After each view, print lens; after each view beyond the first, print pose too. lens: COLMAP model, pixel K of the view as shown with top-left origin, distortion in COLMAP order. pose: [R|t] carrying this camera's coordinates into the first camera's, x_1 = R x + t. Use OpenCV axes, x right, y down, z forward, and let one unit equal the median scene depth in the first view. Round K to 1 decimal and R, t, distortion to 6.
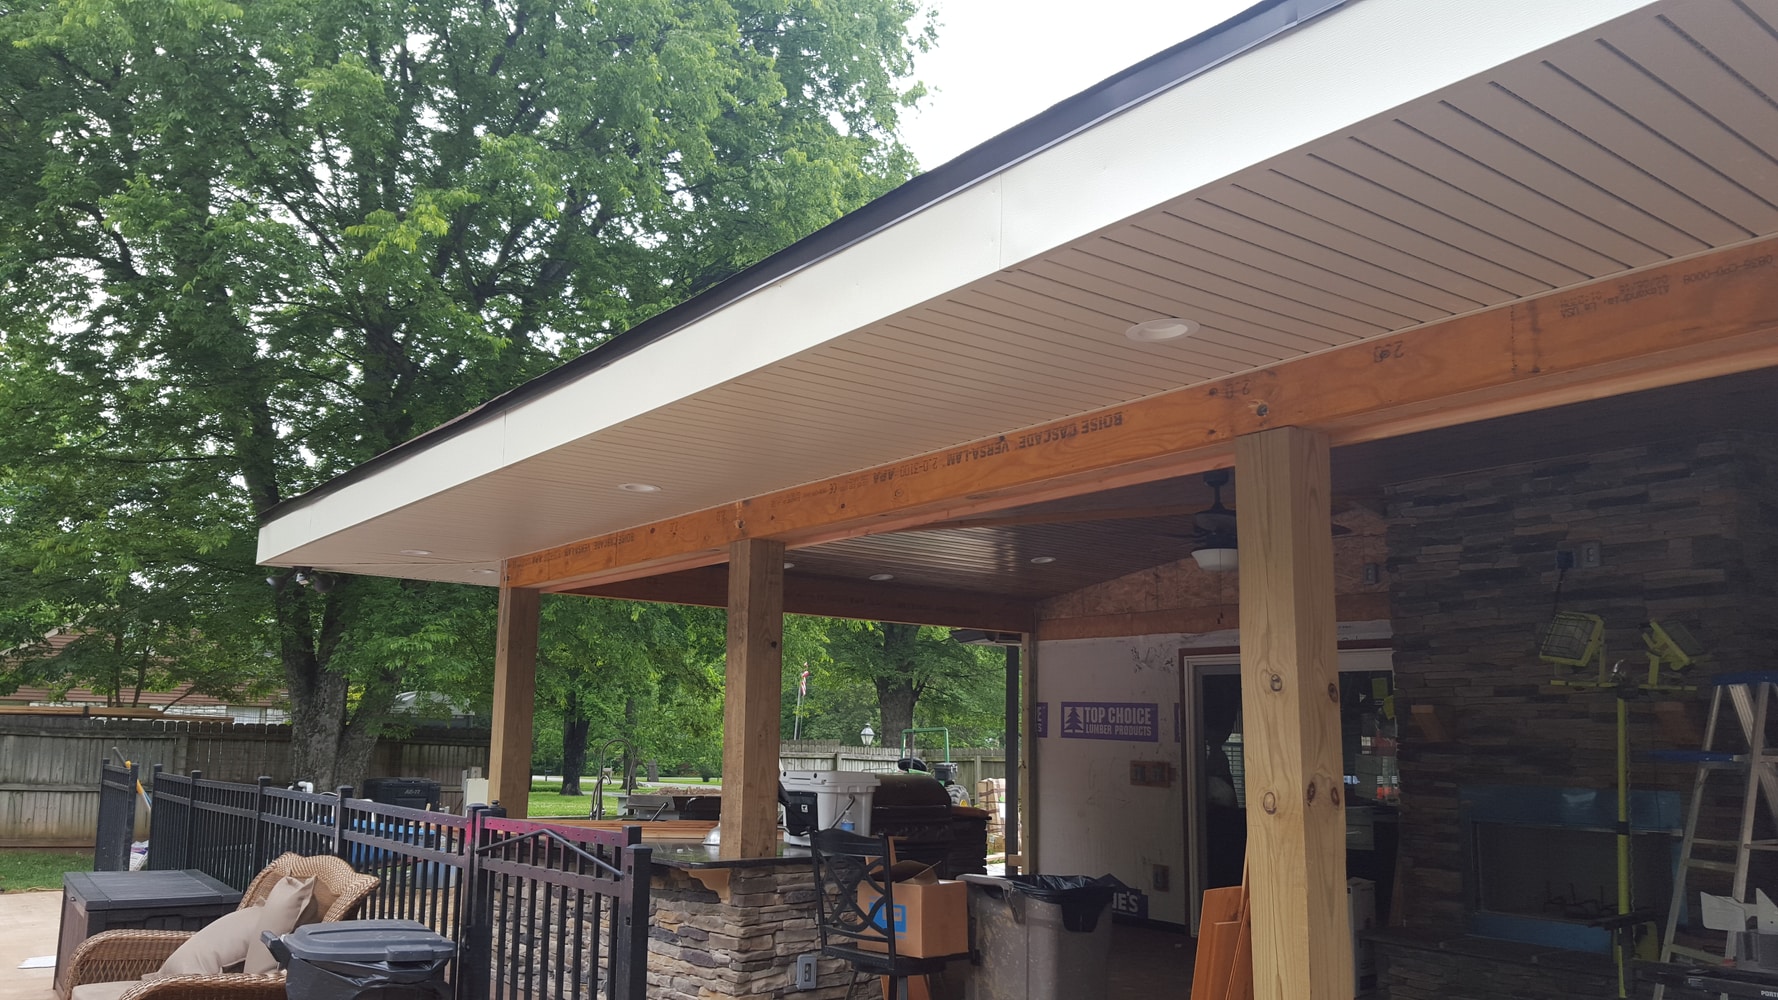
lens RADIAL K [[1314.7, 0, 893.5], [0, 1314.7, 488.4], [0, 0, 1]] dist [0.082791, -0.112459]
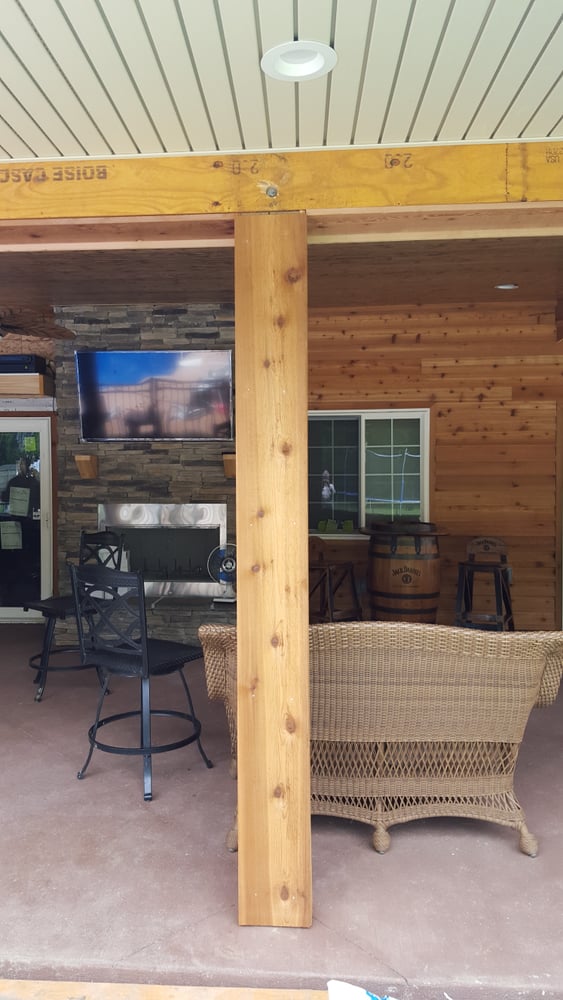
lens RADIAL K [[739.4, 0, 243.5], [0, 739.4, 495.6], [0, 0, 1]] dist [0.082791, -0.112459]
pose [[0.676598, -0.031395, 0.735683, -0.106840], [-0.127897, 0.978894, 0.159399, 0.048614], [-0.725160, -0.201941, 0.658303, 0.293897]]
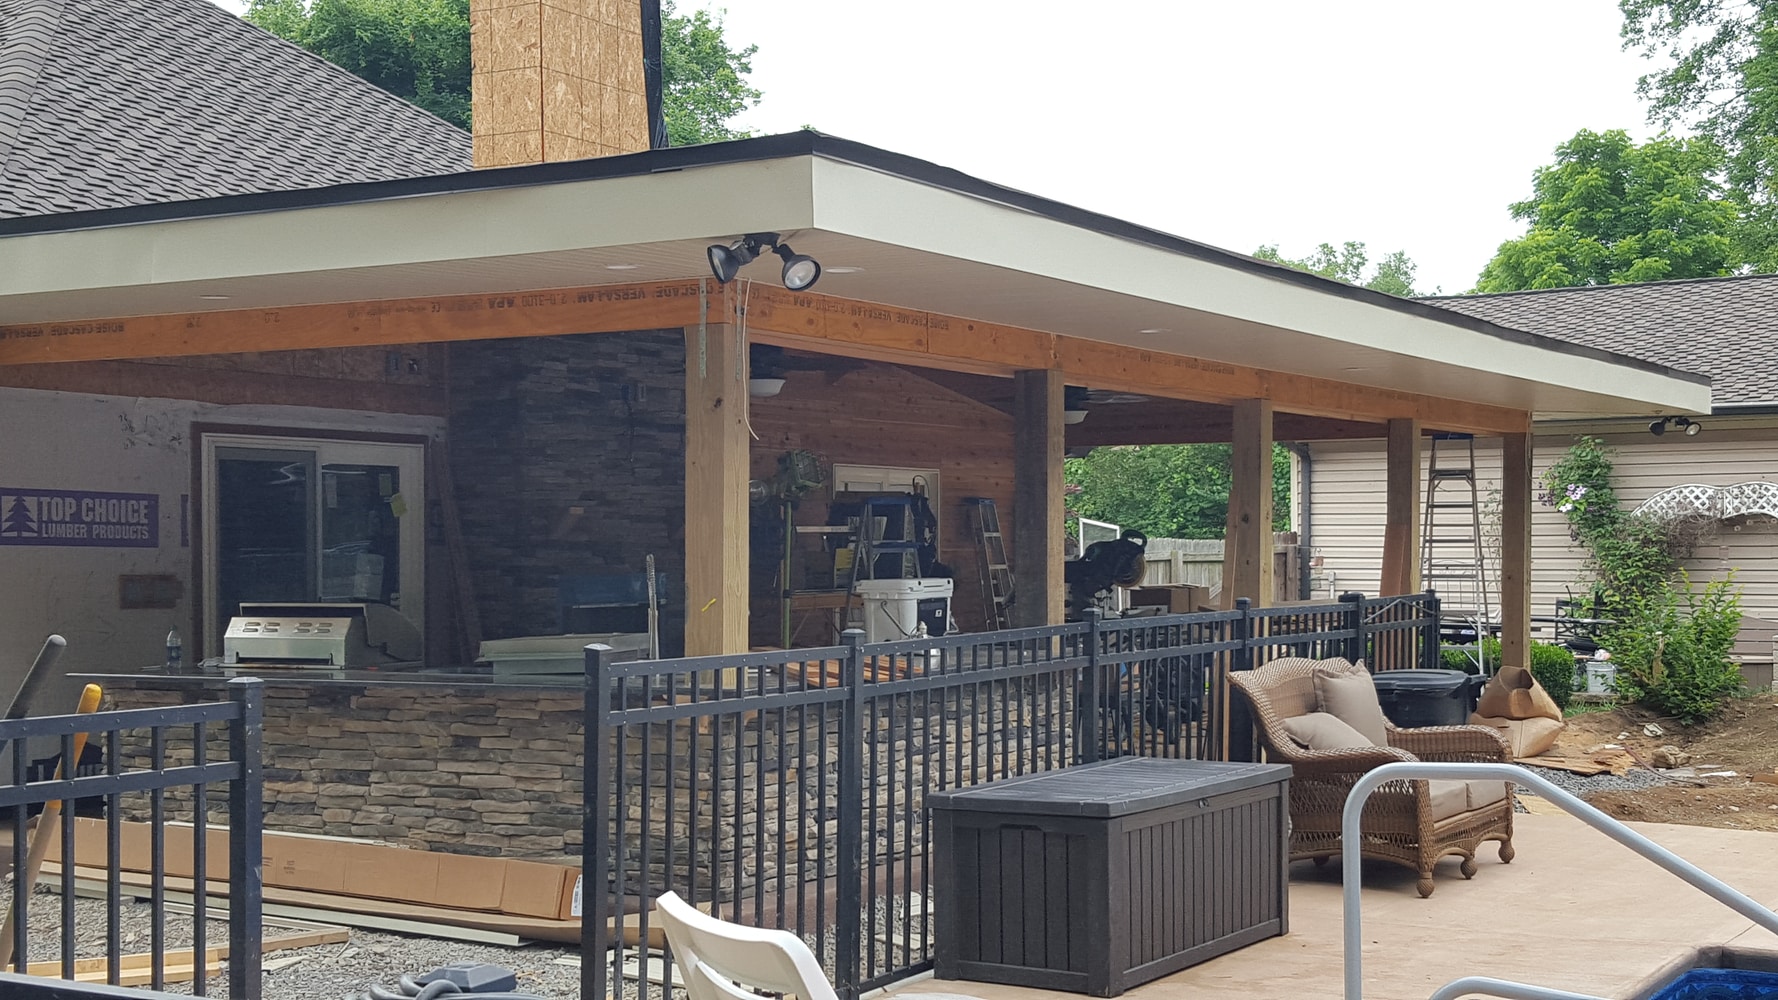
lens RADIAL K [[2243.9, 0, 888.9], [0, 2243.9, 513.0], [0, 0, 1]] dist [0.064339, 0.000000]
pose [[-0.377742, -0.008615, 0.925871, -1.437790], [-0.178089, 0.981962, -0.063521, 0.239785], [-0.908623, -0.188882, -0.372463, 1.459448]]
